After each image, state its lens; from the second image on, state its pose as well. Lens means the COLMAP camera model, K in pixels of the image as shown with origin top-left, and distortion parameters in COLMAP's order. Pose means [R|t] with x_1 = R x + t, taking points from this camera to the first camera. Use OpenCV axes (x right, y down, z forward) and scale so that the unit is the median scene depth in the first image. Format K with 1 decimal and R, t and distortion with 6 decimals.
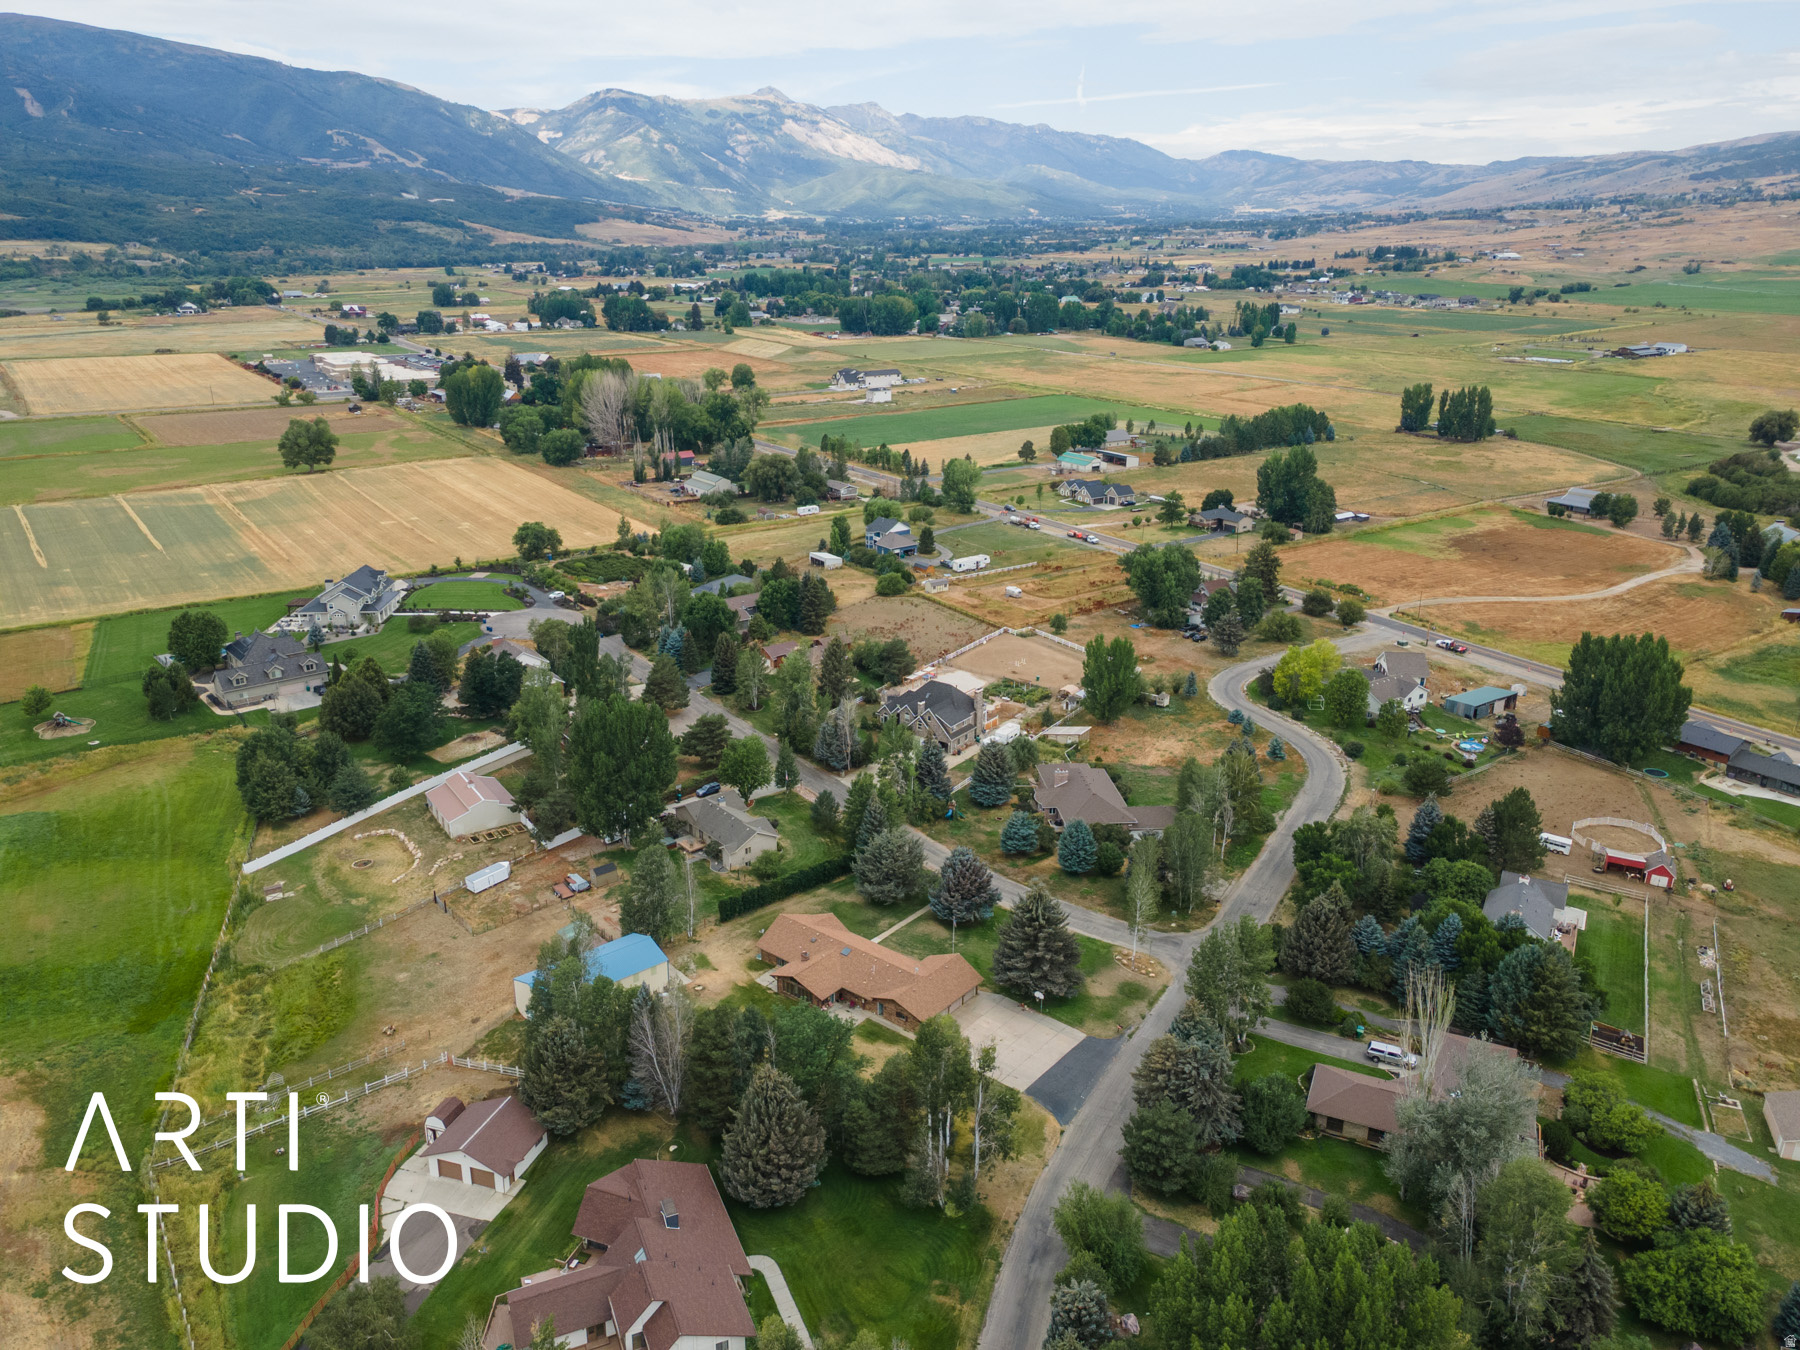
lens RADIAL K [[1358.2, 0, 885.6], [0, 1358.2, 595.7], [0, 0, 1]] dist [0.039845, -0.007262]
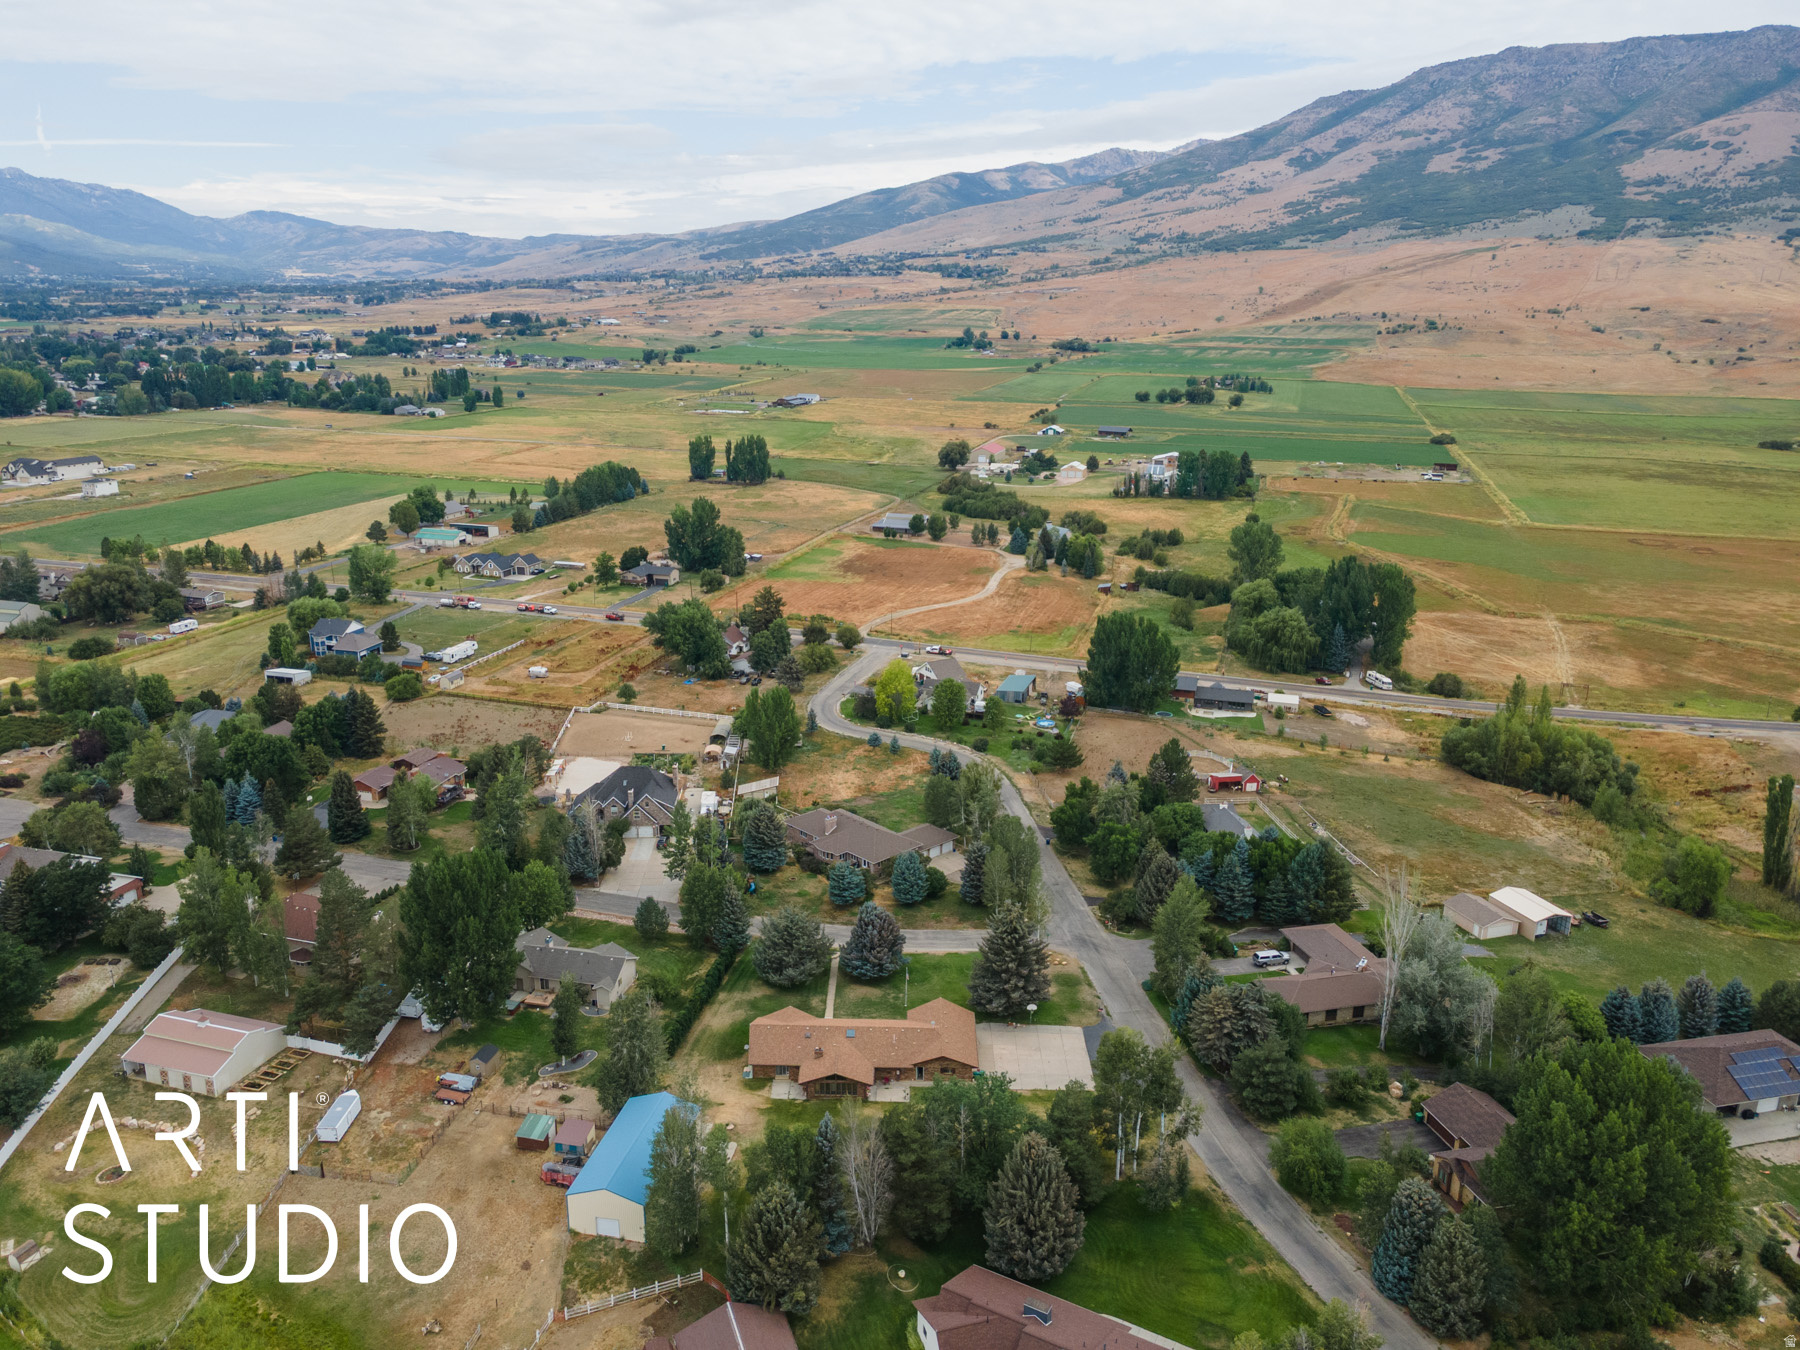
lens RADIAL K [[1358.2, 0, 885.6], [0, 1358.2, 595.7], [0, 0, 1]] dist [0.039845, -0.007262]
pose [[0.770801, -0.133033, 0.623032, -0.156467], [0.161441, 0.986821, 0.010980, -0.013826], [-0.616282, 0.092120, 0.782119, 0.054874]]
